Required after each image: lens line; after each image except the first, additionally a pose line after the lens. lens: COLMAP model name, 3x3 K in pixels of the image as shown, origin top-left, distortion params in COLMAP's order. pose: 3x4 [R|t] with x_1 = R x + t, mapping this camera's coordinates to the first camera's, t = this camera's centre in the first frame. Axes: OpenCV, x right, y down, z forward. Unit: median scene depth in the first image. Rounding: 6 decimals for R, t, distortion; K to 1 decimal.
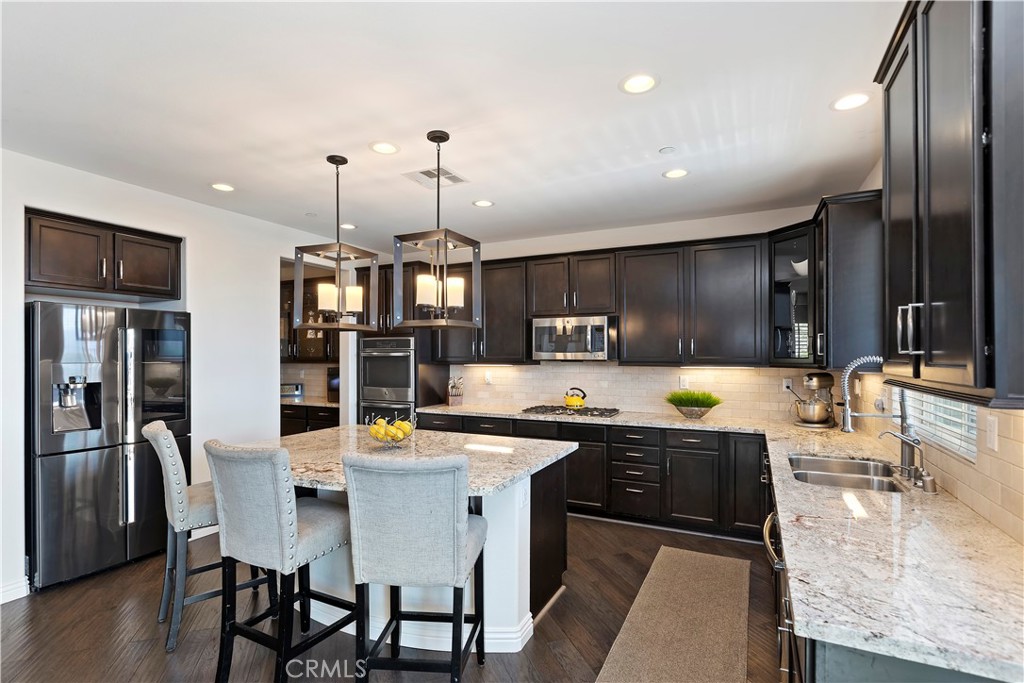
lens RADIAL K [[476.0, 0, 515.2], [0, 476.0, 358.0], [0, 0, 1]] dist [0.002628, -0.000035]
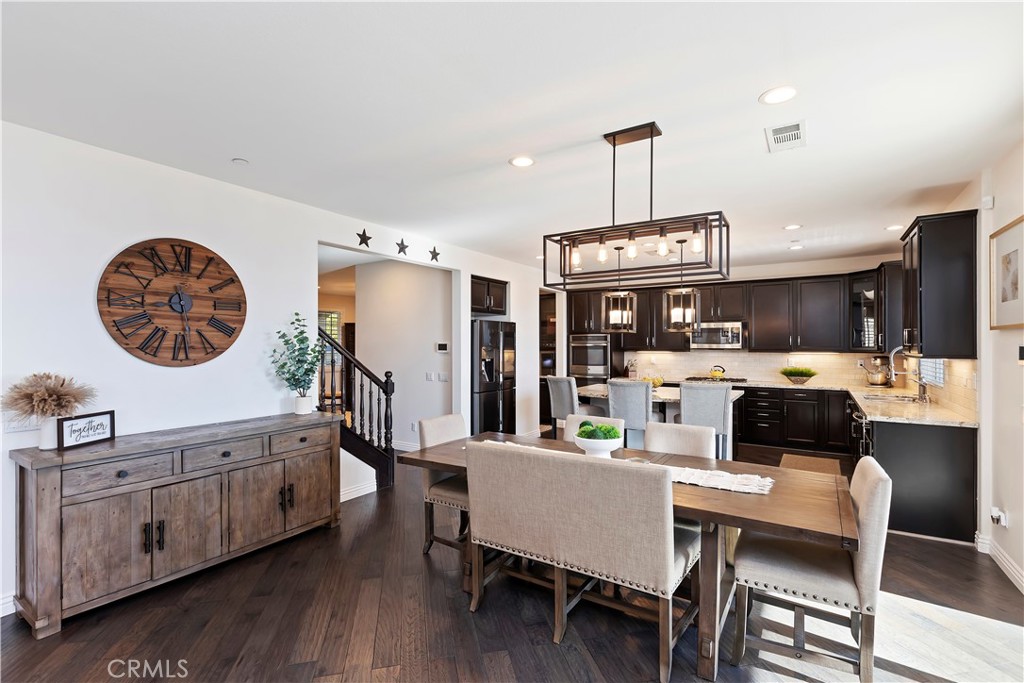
lens RADIAL K [[470.8, 0, 512.0], [0, 470.8, 341.5], [0, 0, 1]] dist [0.011797, 0.000293]
pose [[0.994536, -0.000160, -0.104397, -0.462617], [-0.001198, 0.999916, -0.012938, 0.002780], [0.104391, 0.012993, 0.994452, -0.766195]]
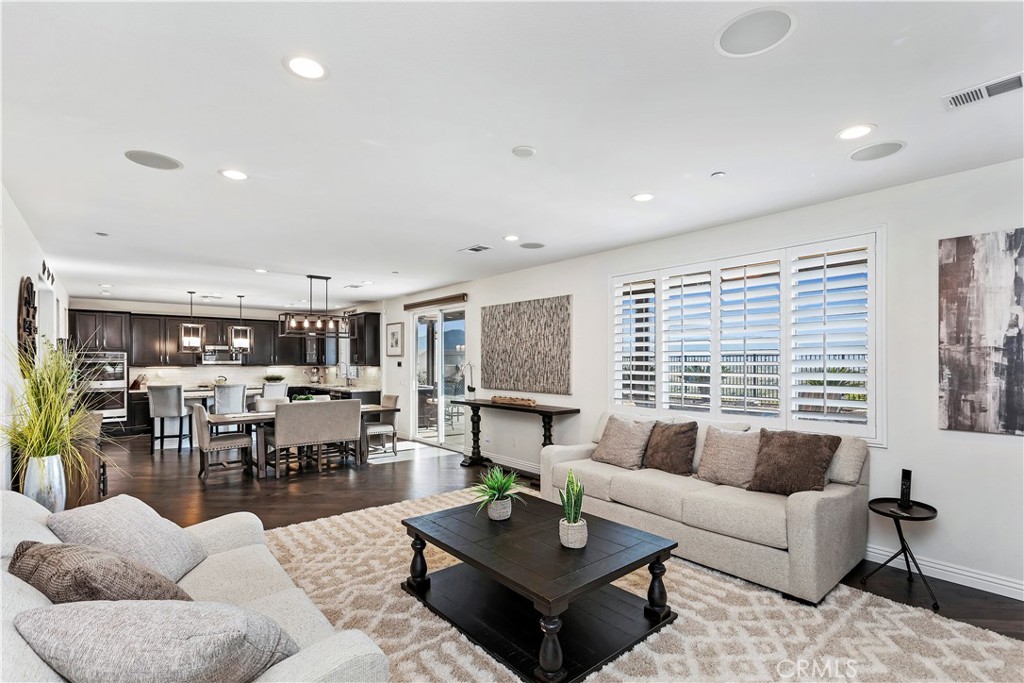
lens RADIAL K [[476.0, 0, 515.2], [0, 476.0, 358.0], [0, 0, 1]] dist [0.002628, -0.000035]
pose [[0.395492, 0.008795, 0.918427, -1.651892], [0.002480, 0.999940, -0.010643, 0.004426], [-0.918466, 0.006487, 0.395447, -1.398888]]
